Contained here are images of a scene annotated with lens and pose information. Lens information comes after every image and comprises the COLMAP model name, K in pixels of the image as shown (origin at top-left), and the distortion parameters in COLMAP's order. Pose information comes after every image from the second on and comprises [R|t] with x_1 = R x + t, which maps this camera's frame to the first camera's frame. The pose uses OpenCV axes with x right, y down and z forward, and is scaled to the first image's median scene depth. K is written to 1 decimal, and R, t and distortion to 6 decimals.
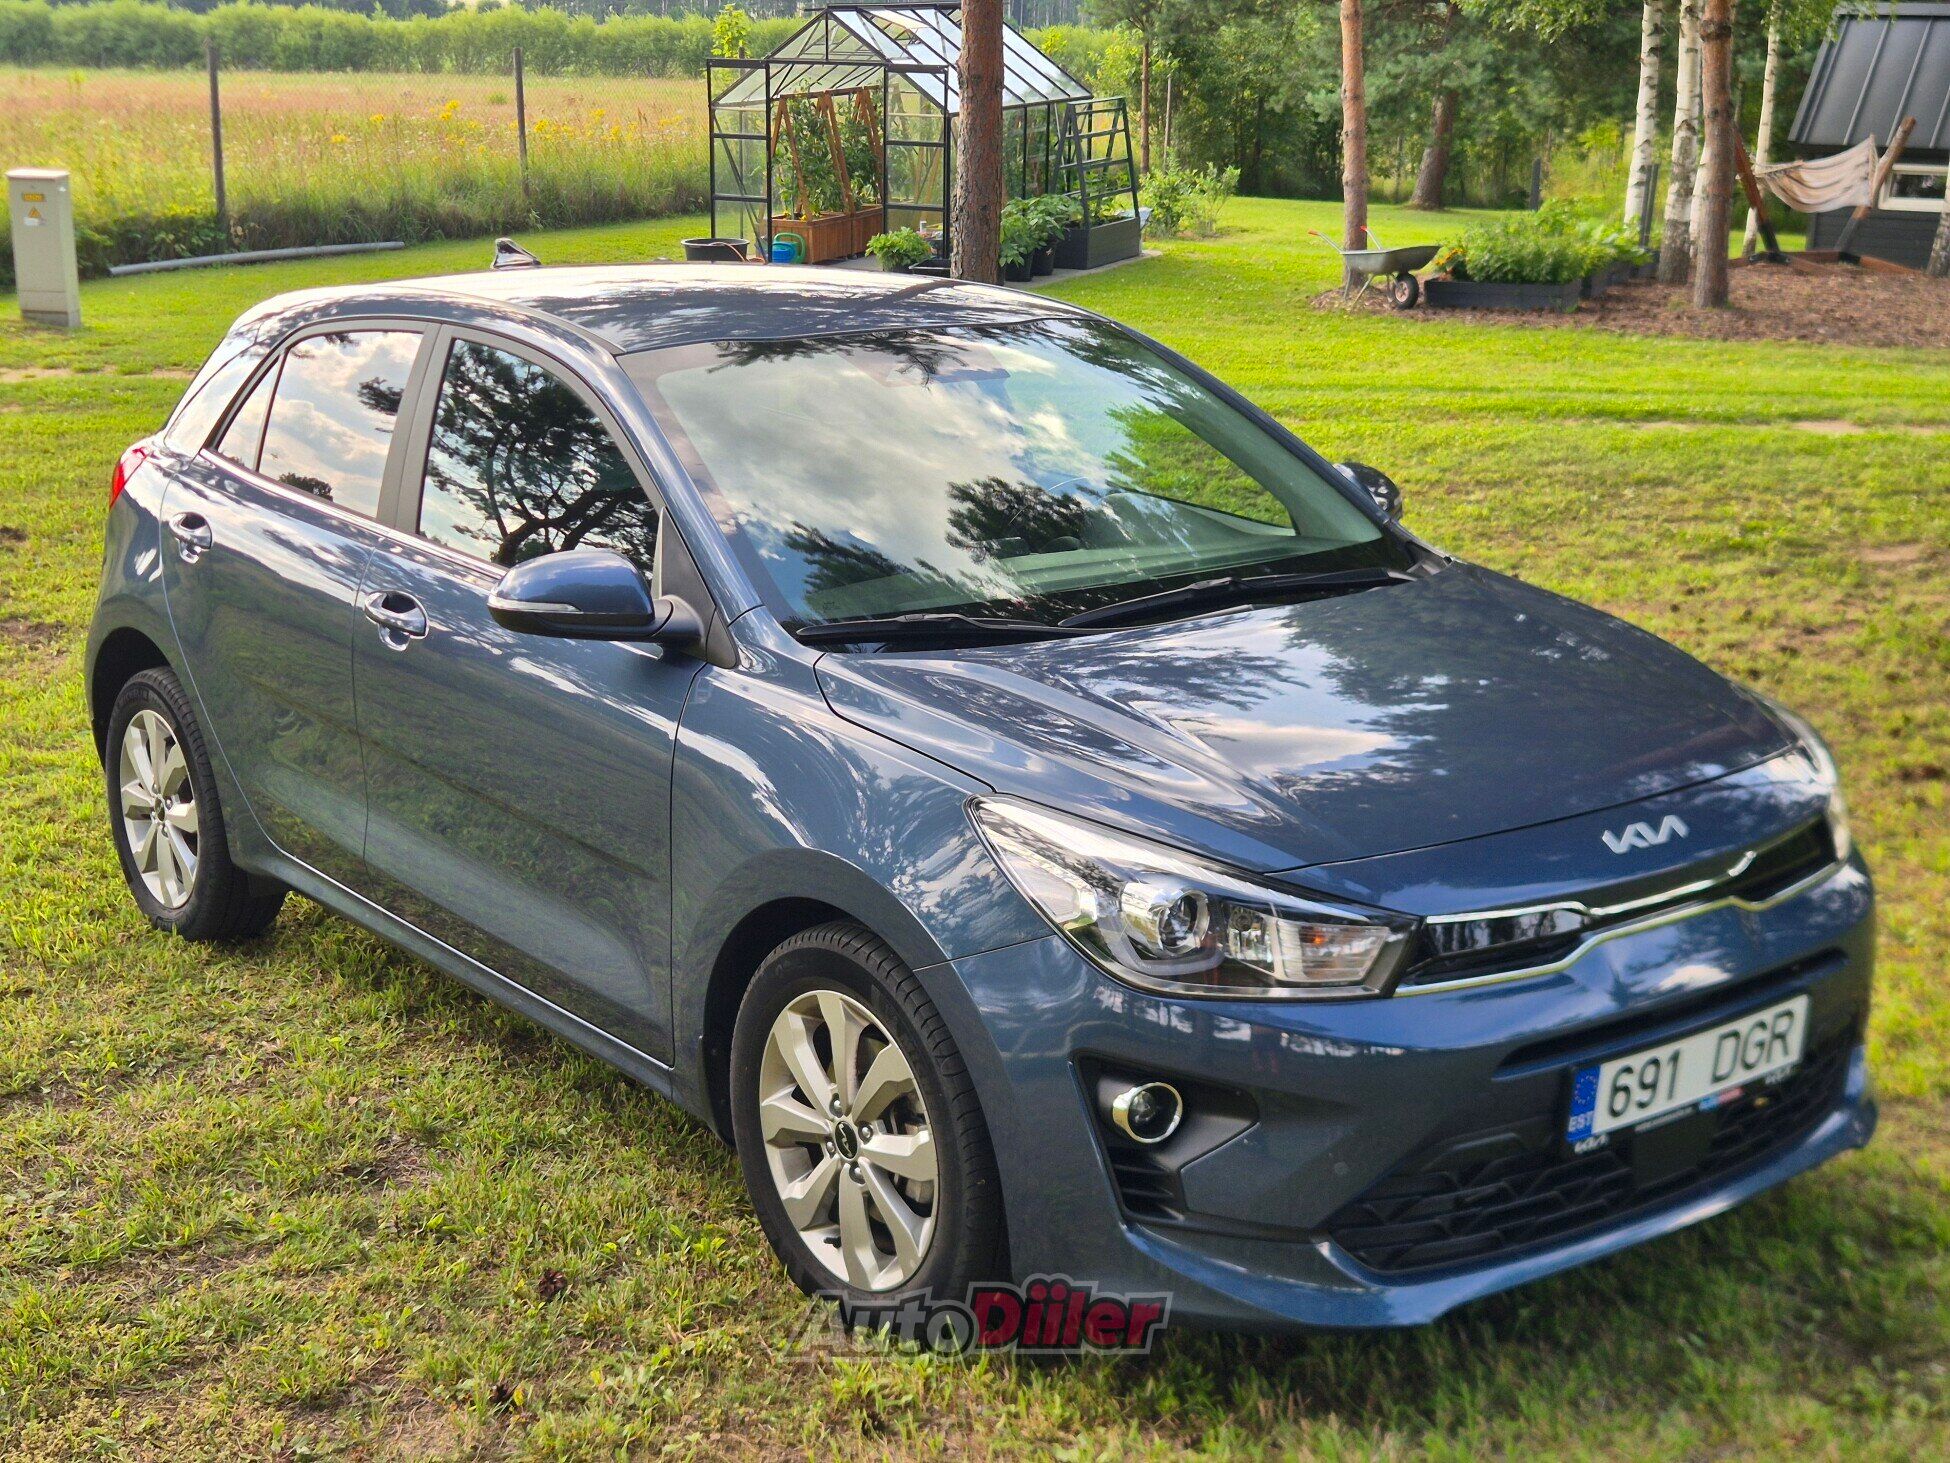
lens RADIAL K [[2536.9, 0, 975.0], [0, 2536.9, 731.5], [0, 0, 1]] dist [0.087719, -0.082230]
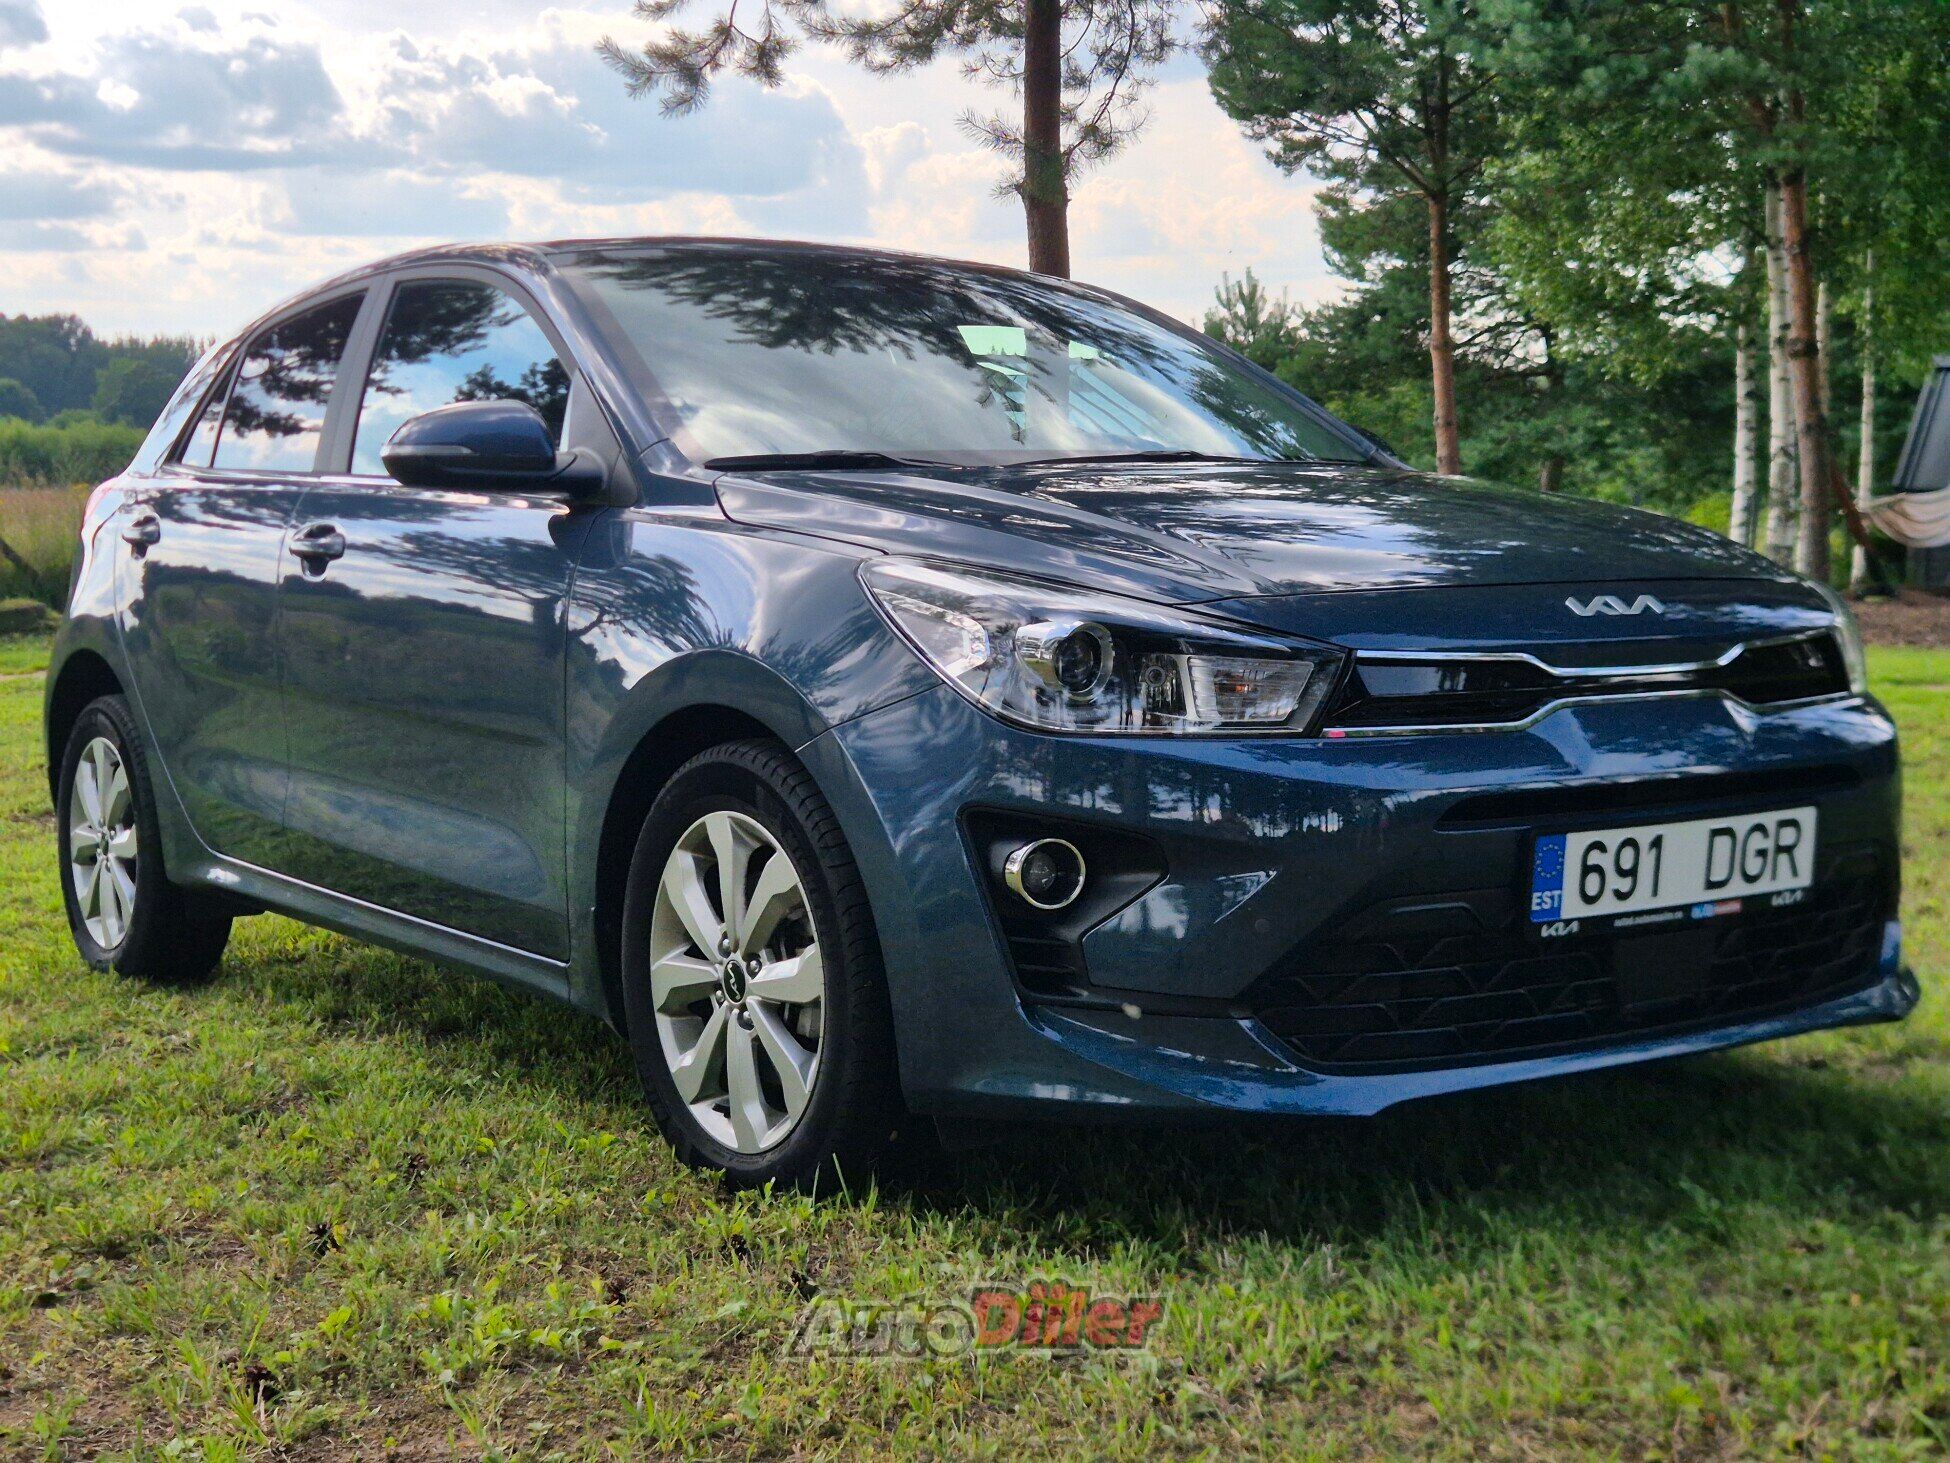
lens RADIAL K [[2543.0, 0, 980.8], [0, 2543.0, 690.3], [0, 0, 1]] dist [0.092156, -0.057563]
pose [[0.998938, -0.008187, -0.045348, 0.076722], [0.000467, 0.985840, -0.167688, 0.209085], [0.046078, 0.167489, 0.984797, 0.106003]]
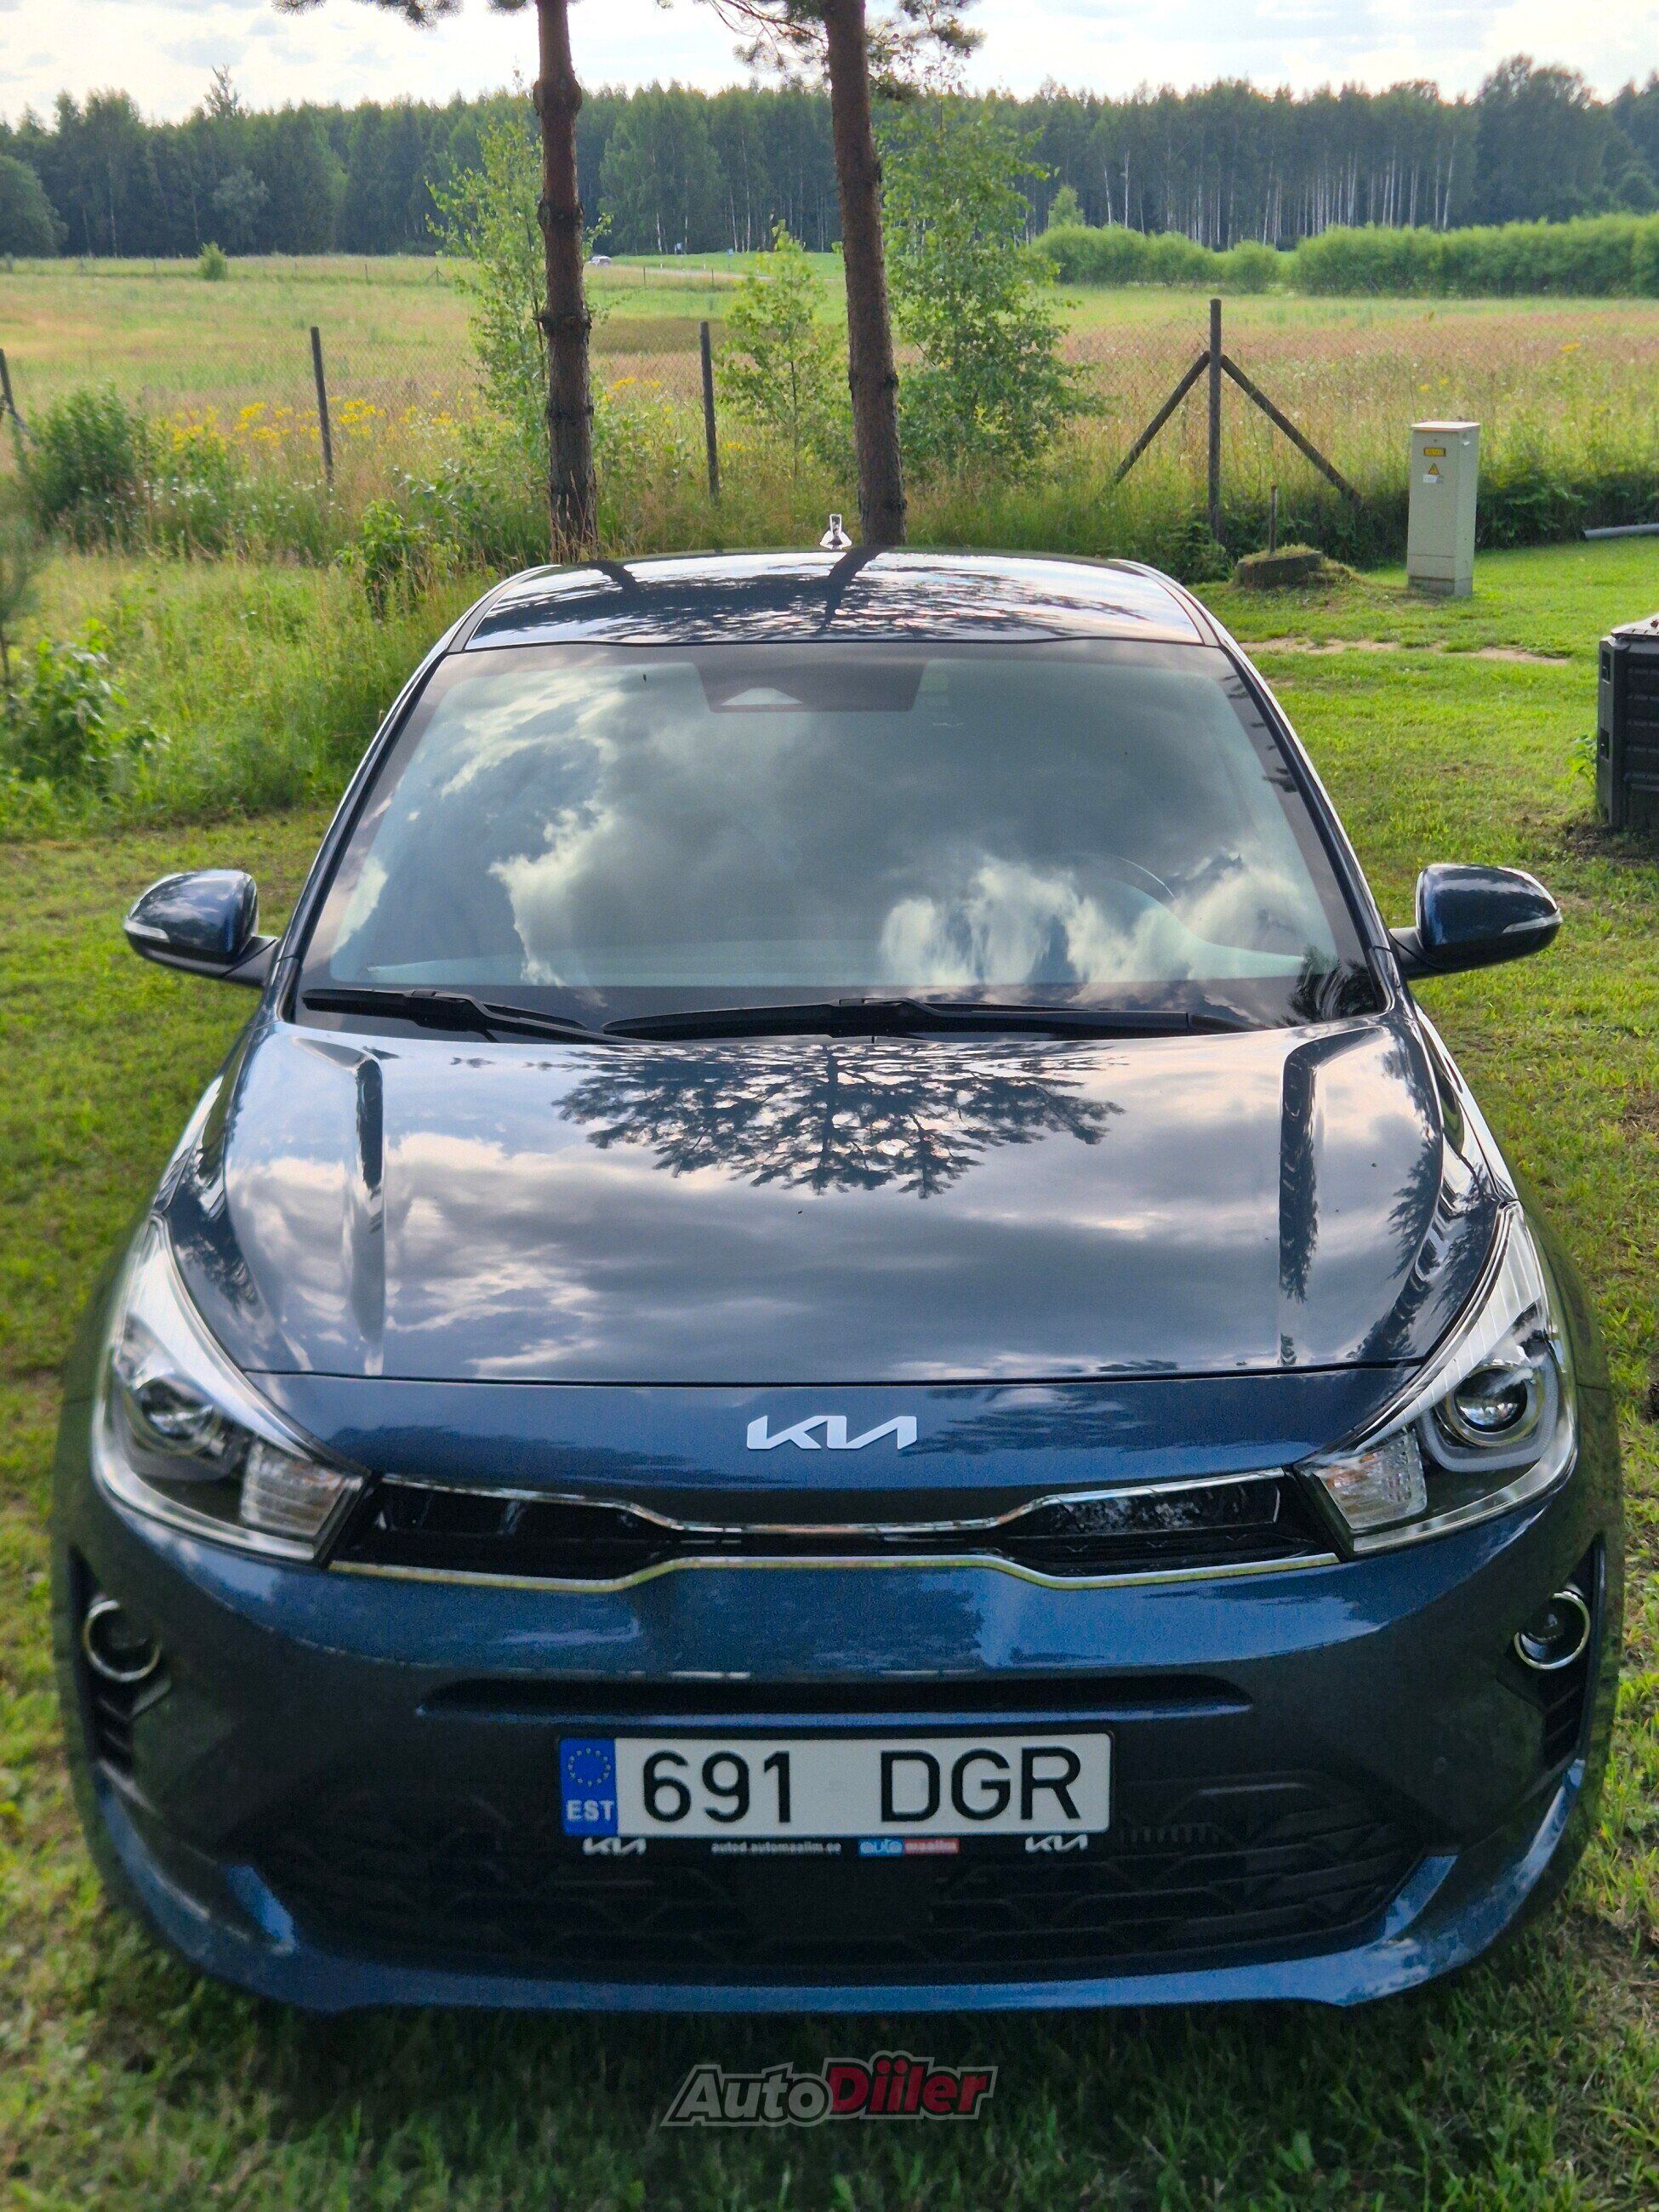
lens RADIAL K [[2877.8, 0, 829.5], [0, 2877.8, 1106.0], [0, 0, 1]] dist [0.087719, -0.082230]
pose [[0.790531, 0.145539, -0.594877, 0.673769], [-0.134957, 0.988873, 0.062588, -0.090269], [0.597367, 0.030805, 0.801376, 0.359091]]
